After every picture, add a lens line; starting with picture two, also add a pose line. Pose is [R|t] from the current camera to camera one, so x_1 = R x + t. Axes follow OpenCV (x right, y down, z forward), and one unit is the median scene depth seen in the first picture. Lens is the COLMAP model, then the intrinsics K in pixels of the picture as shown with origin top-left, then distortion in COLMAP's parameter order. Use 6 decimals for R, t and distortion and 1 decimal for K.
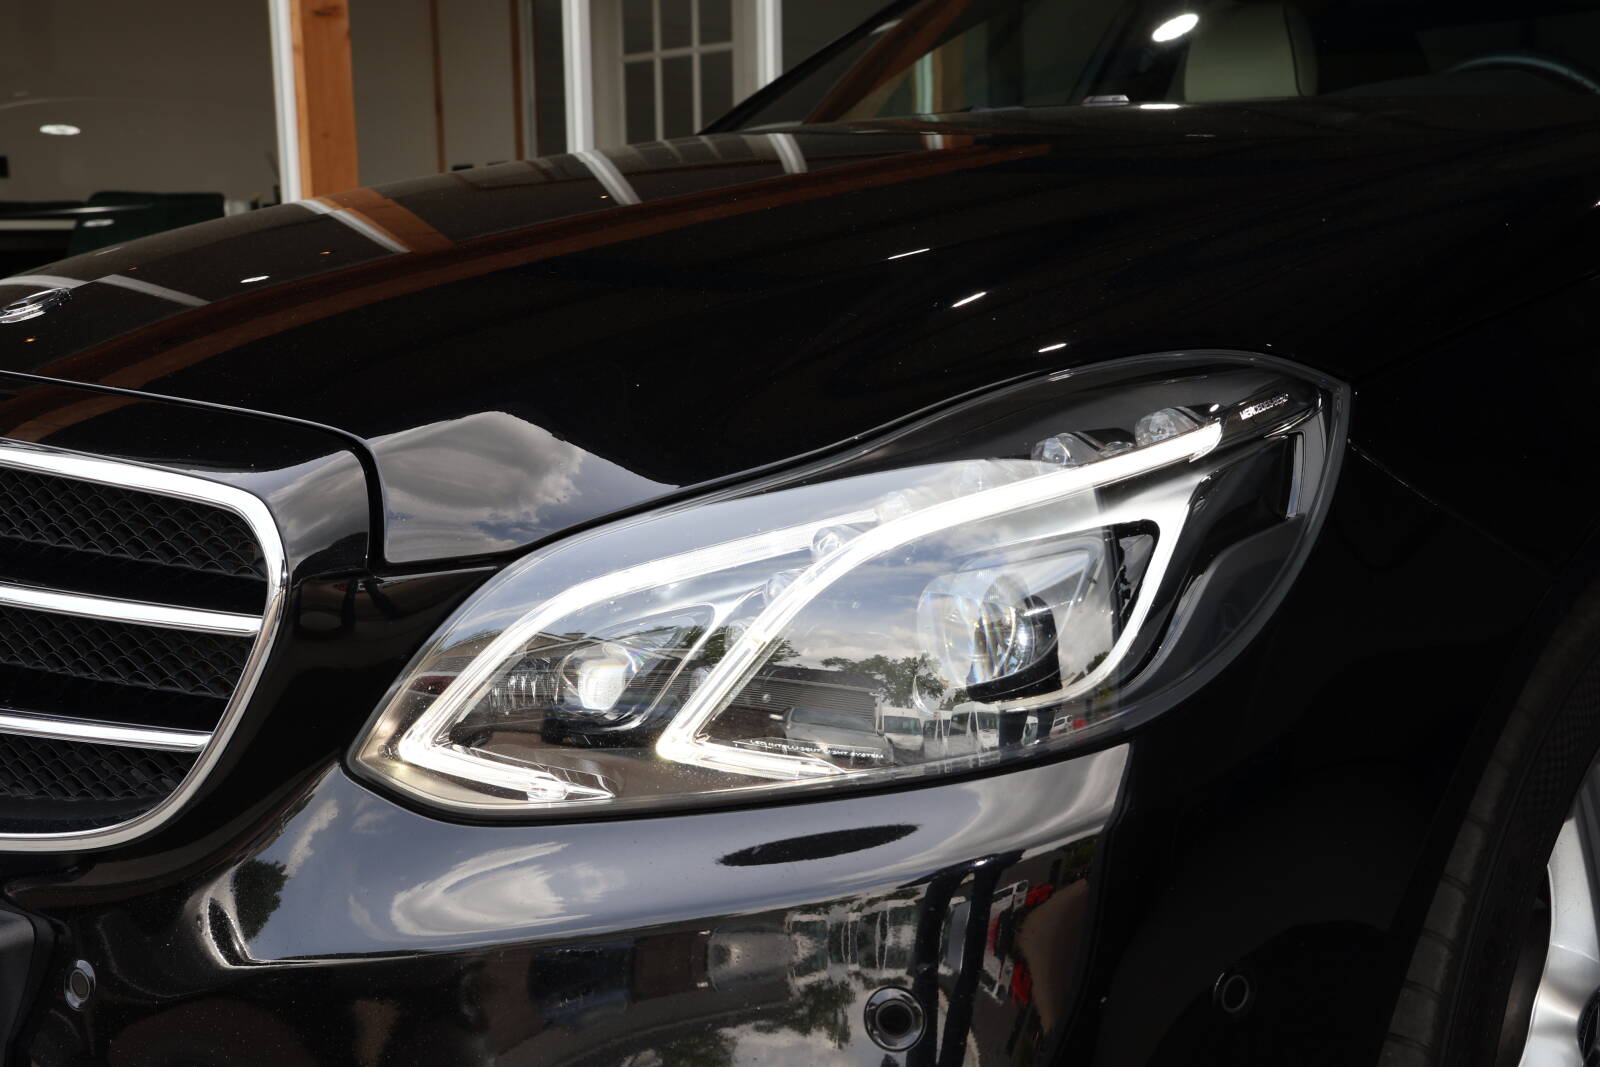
lens RADIAL K [[1698.5, 0, 800.0], [0, 1698.5, 533.5], [0, 0, 1]] dist [-0.010510, -0.009398]
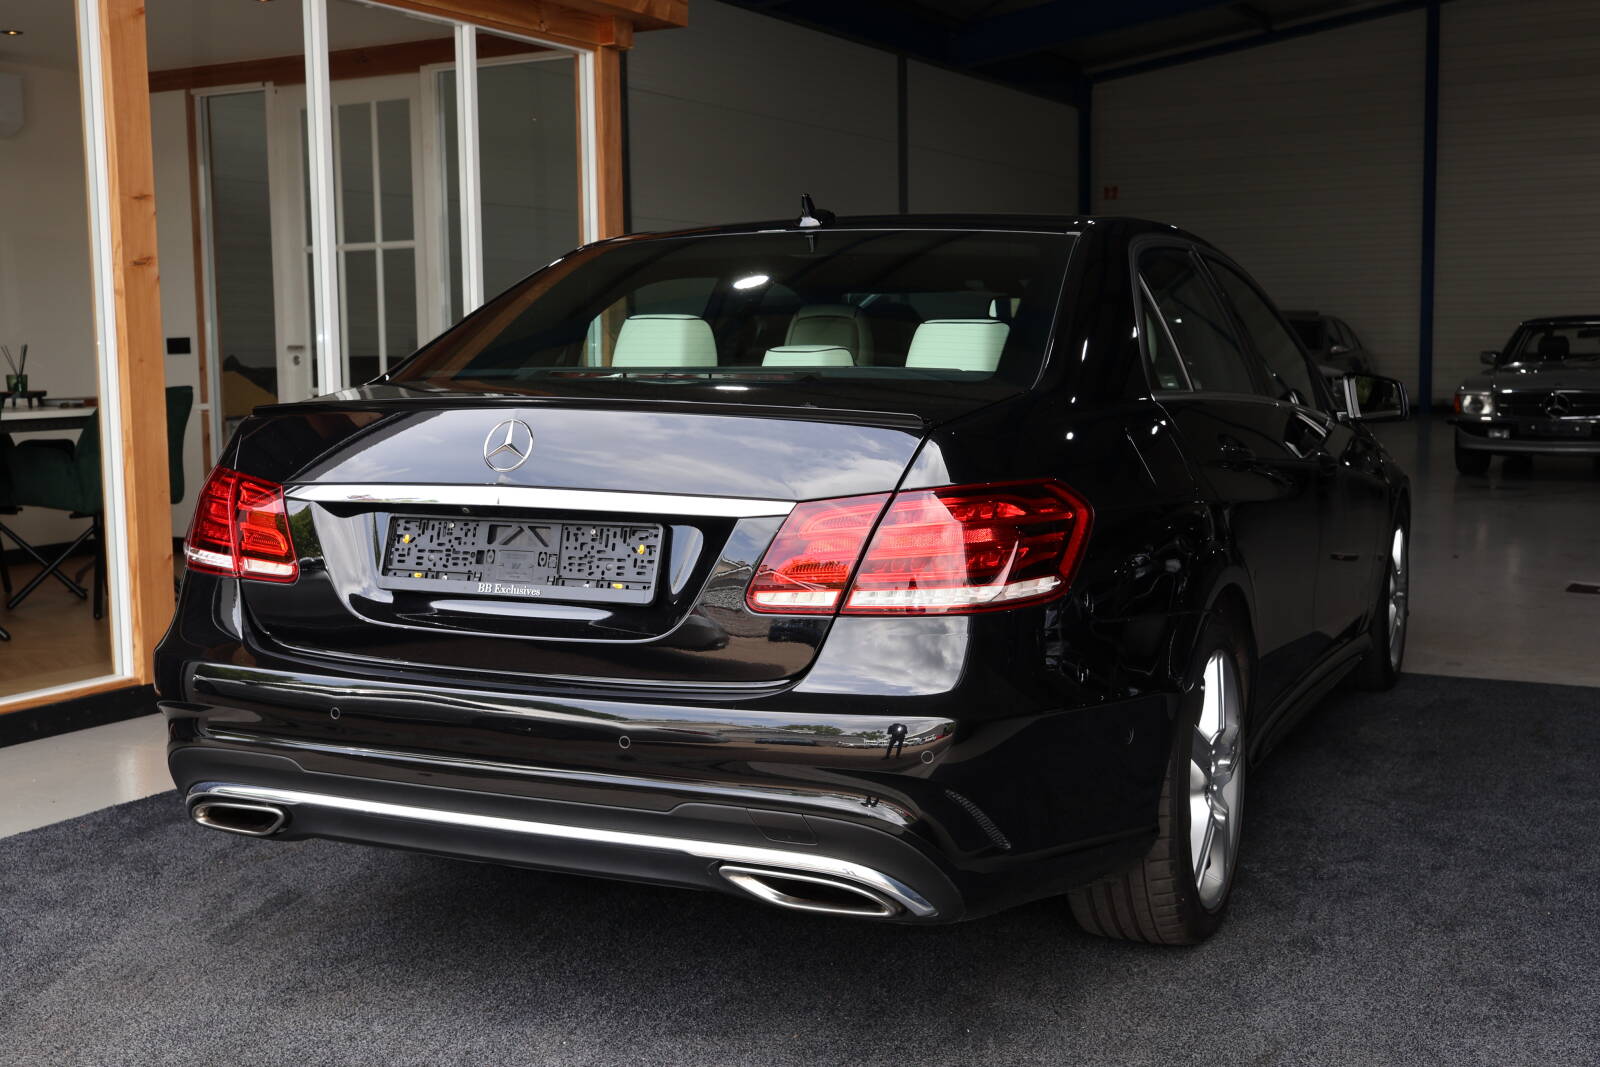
lens RADIAL K [[1834.4, 0, 800.1], [0, 1834.4, 532.3], [0, 0, 1]] dist [-0.001695, 0.054495]
pose [[0.971760, -0.027899, 0.234318, -0.619771], [0.044238, 0.996920, -0.064764, -0.017020], [-0.231789, 0.073301, 0.970000, -1.841168]]
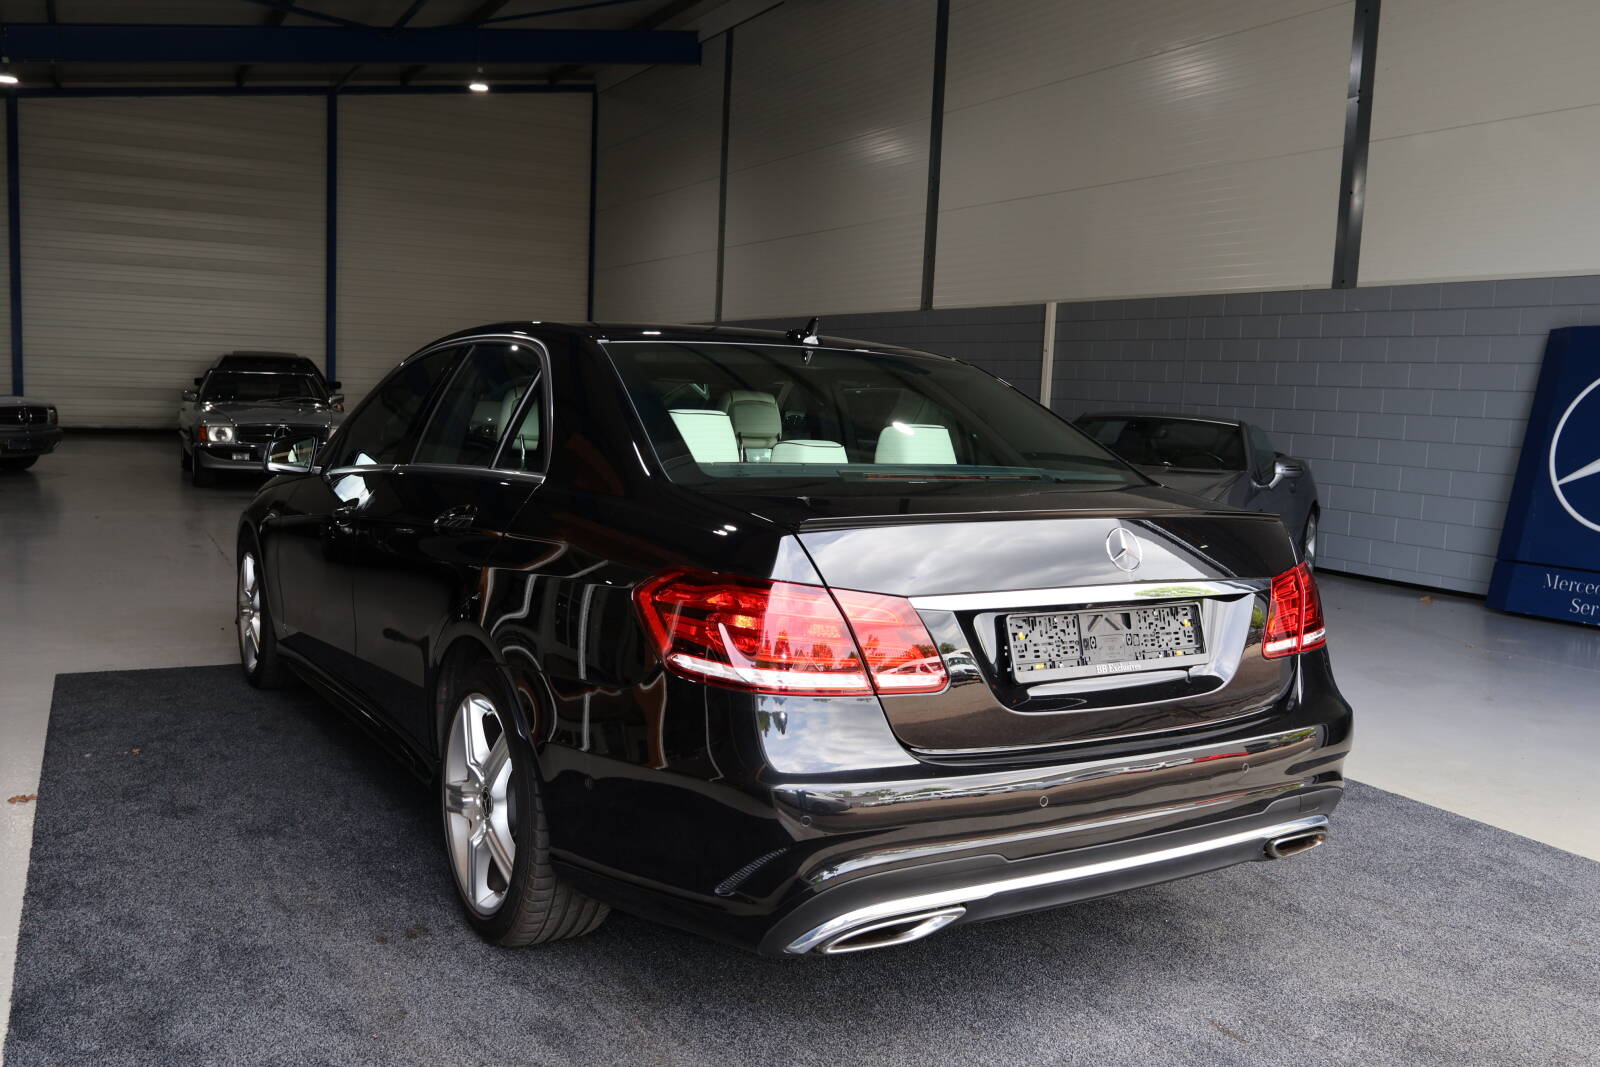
lens RADIAL K [[1342.9, 0, 799.5], [0, 1342.9, 527.7], [0, 0, 1]] dist [-0.027394, 0.030838]
pose [[0.337967, -0.074955, 0.938169, -3.226690], [0.119805, 0.992141, 0.036109, -0.621784], [-0.933502, 0.100194, 0.344291, 0.990458]]
